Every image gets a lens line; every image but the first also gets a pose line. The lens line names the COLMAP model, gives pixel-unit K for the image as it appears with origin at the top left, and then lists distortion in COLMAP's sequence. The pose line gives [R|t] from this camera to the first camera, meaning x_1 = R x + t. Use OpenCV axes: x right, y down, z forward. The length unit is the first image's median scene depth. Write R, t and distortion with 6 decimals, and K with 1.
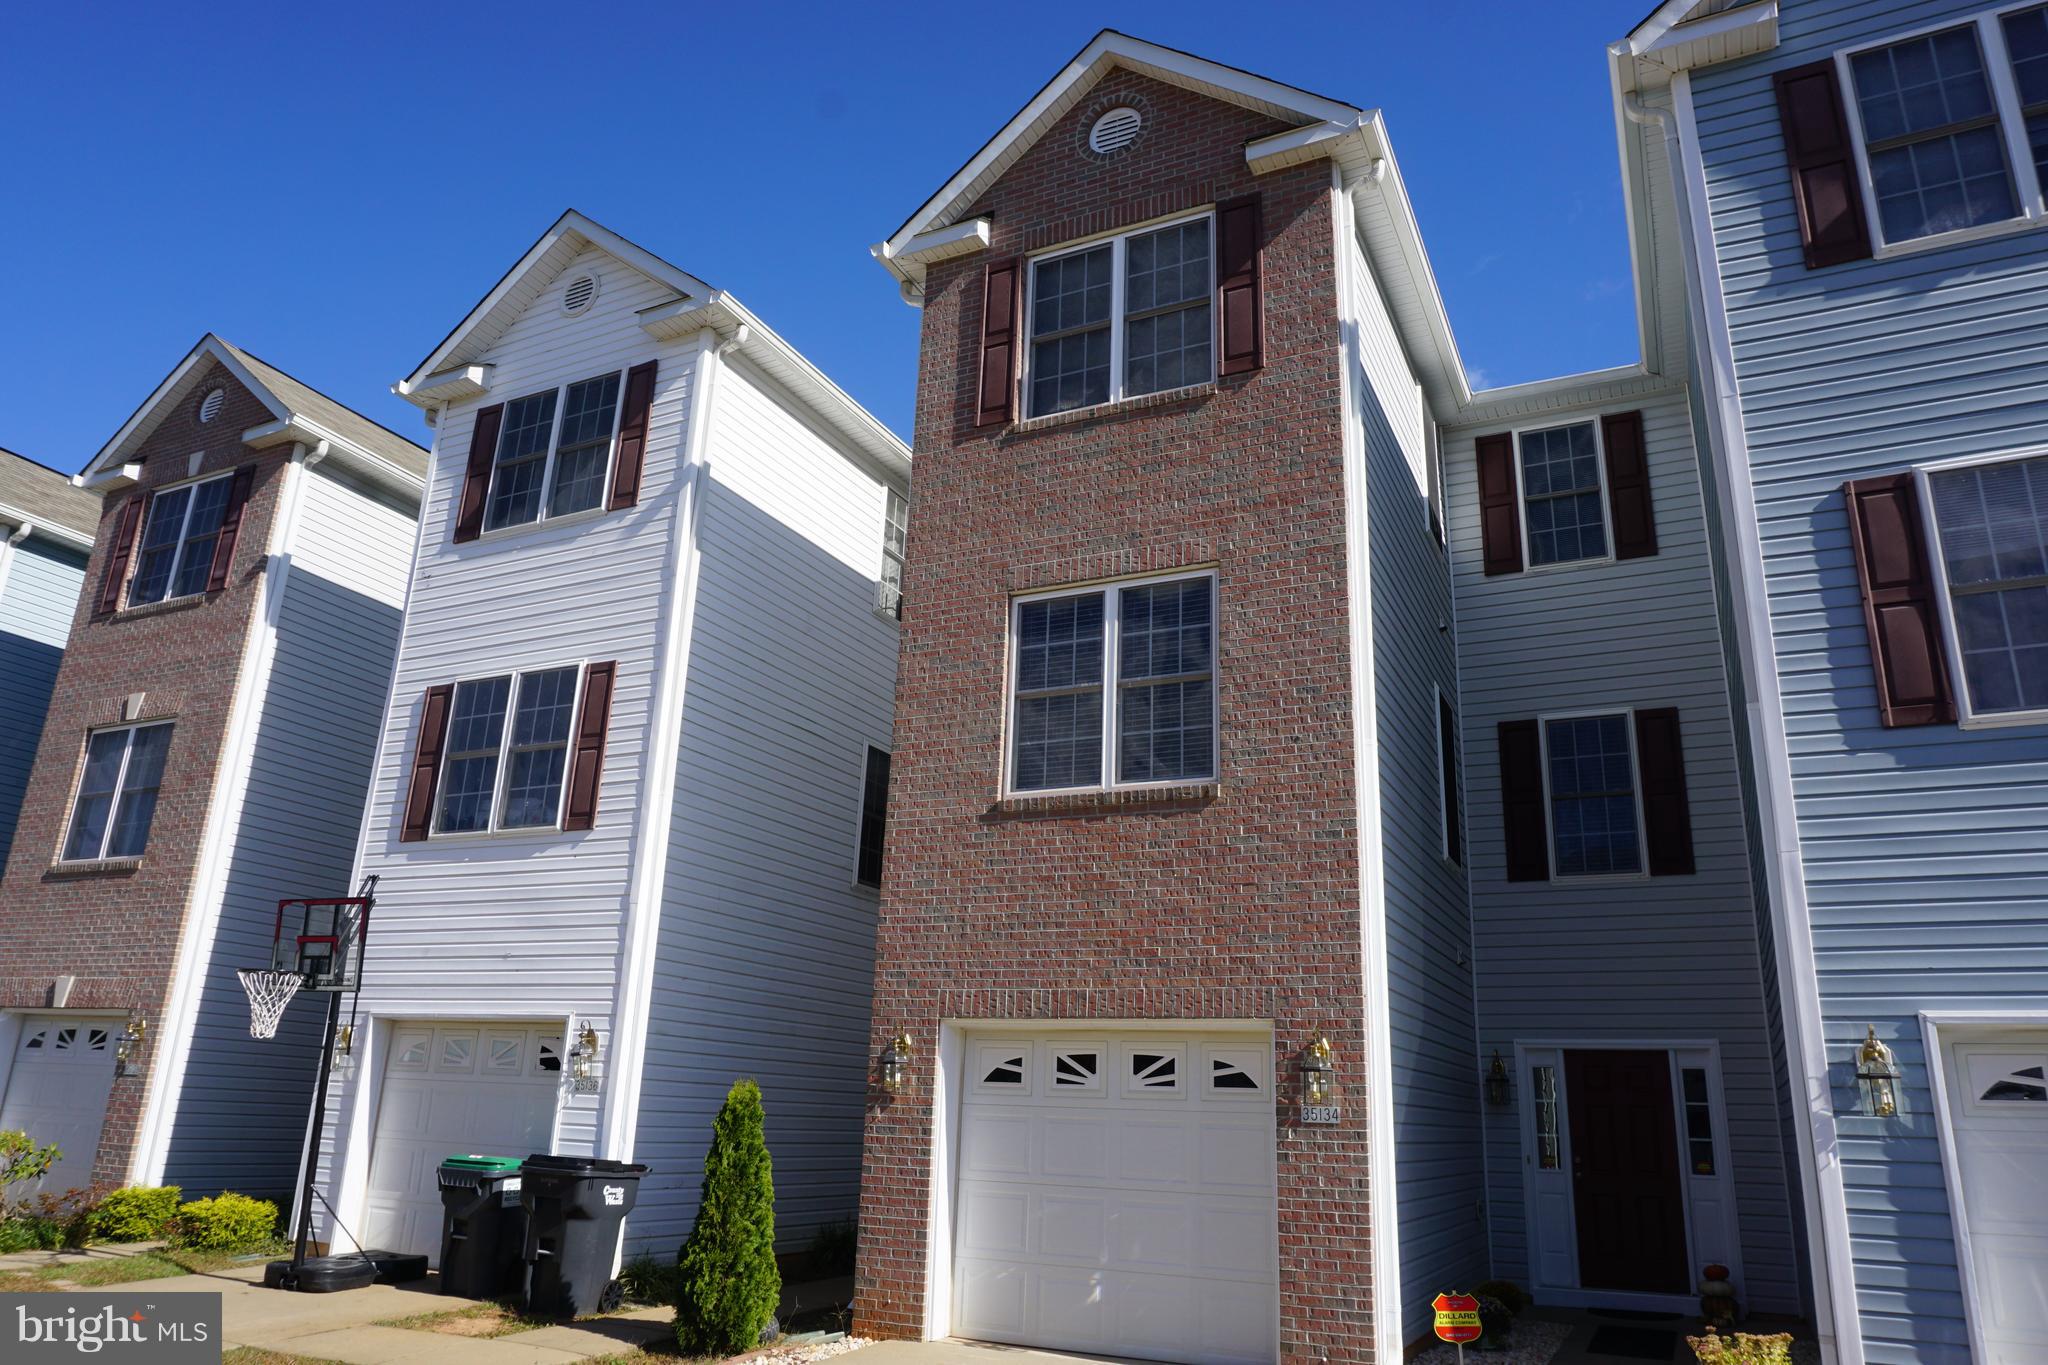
lens RADIAL K [[1355.5, 0, 1025.2], [0, 1355.5, 683.9], [0, 0, 1]] dist [-0.031923, 0.001456]
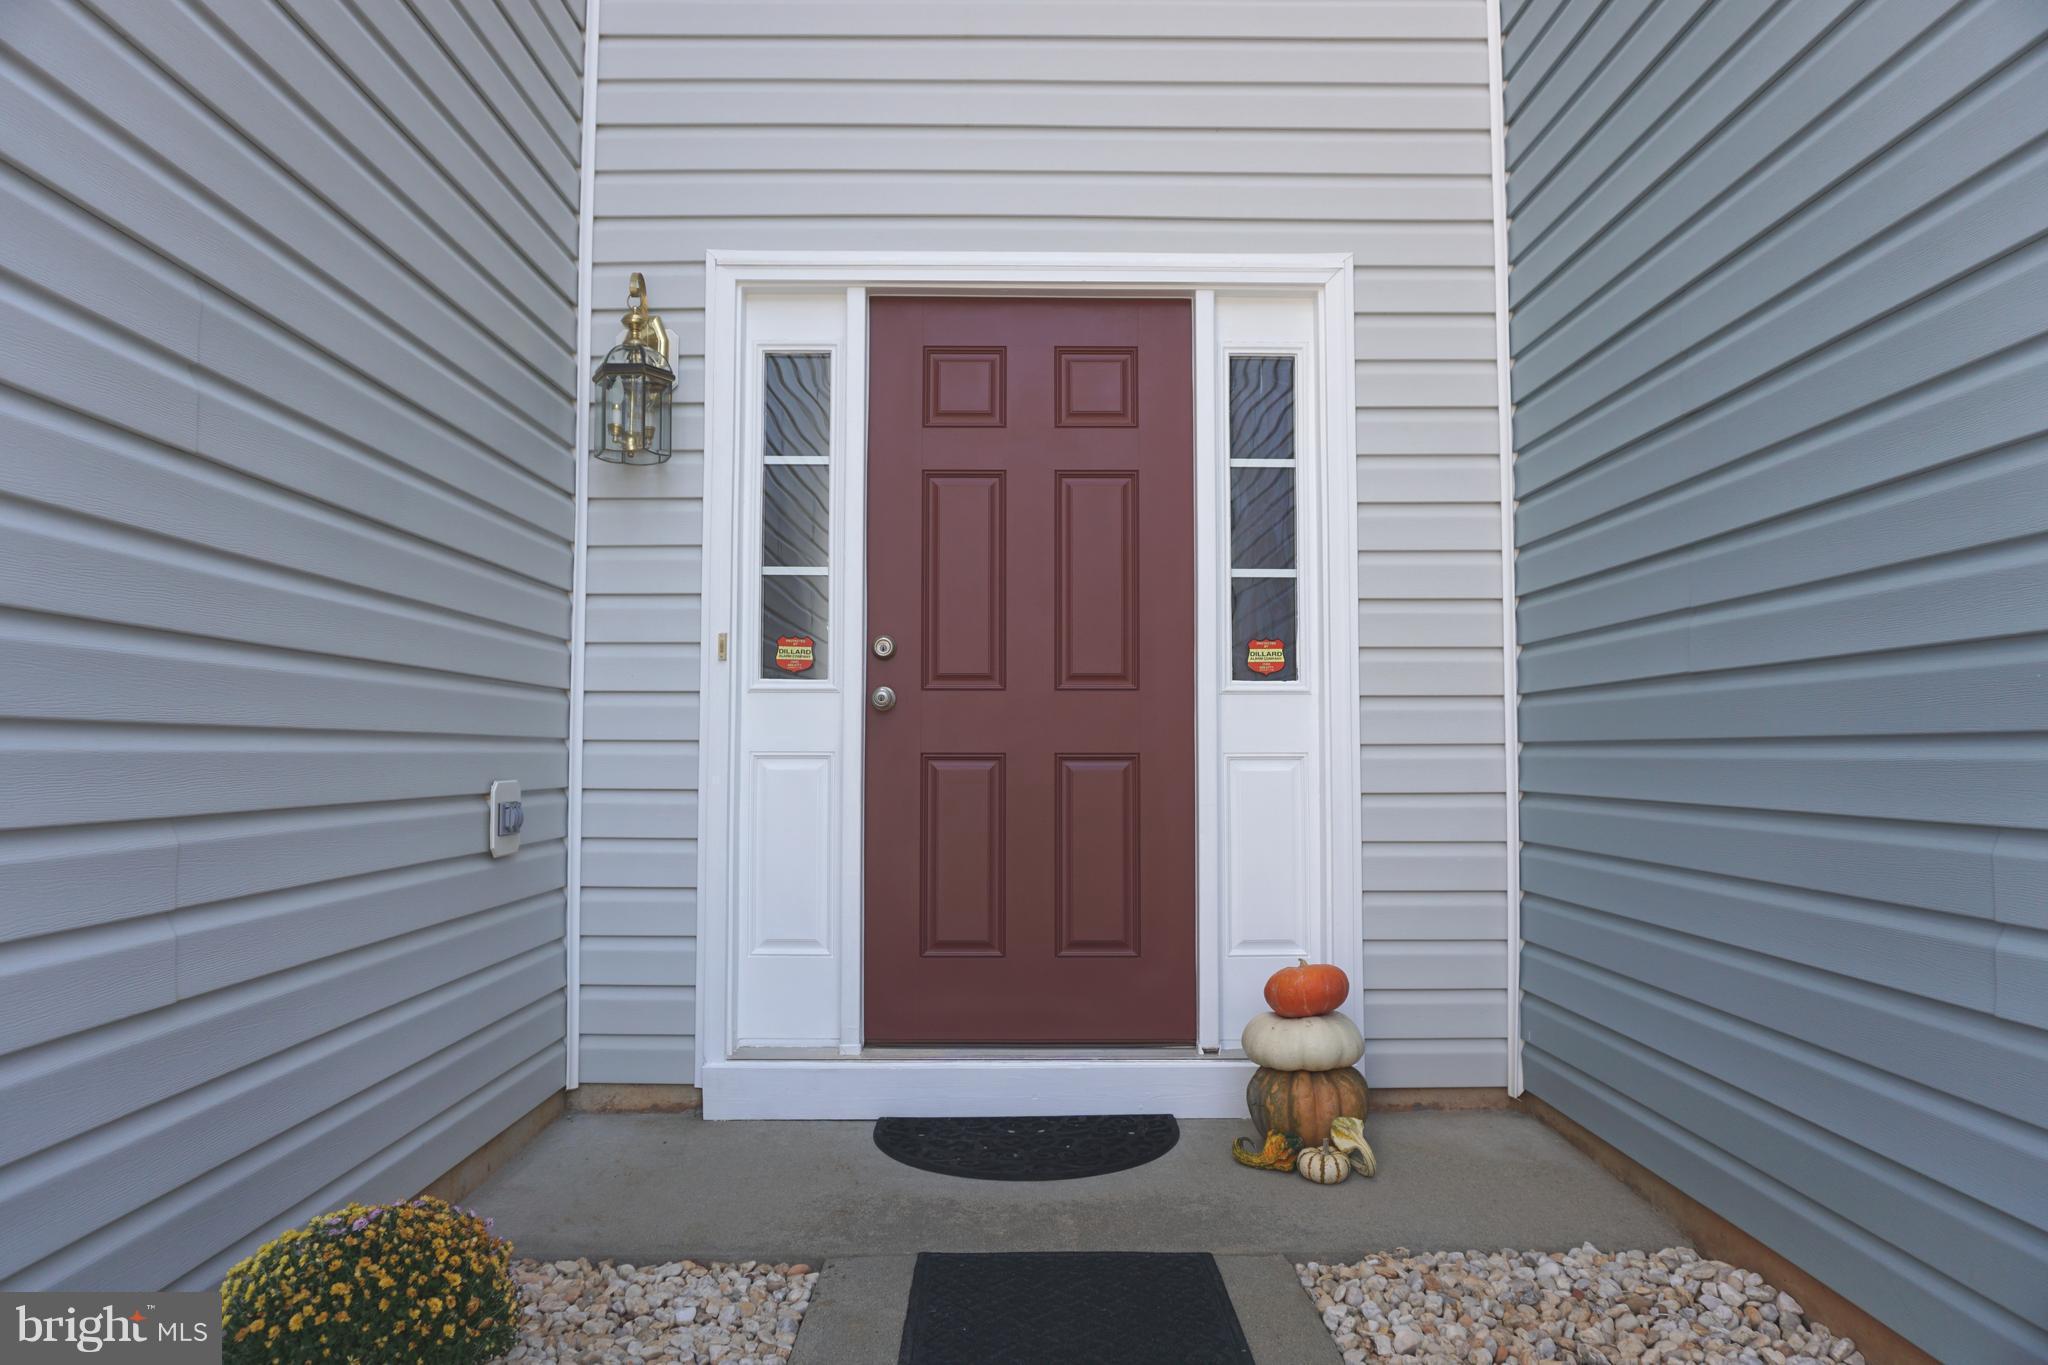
lens RADIAL K [[1355.5, 0, 1022.6], [0, 1355.5, 682.9], [0, 0, 1]] dist [-0.031923, 0.001456]
pose [[0.895259, -0.012142, 0.445380, 0.308842], [-0.107425, 0.964255, 0.242223, 0.289832], [-0.432401, -0.264697, 0.861954, 0.734857]]
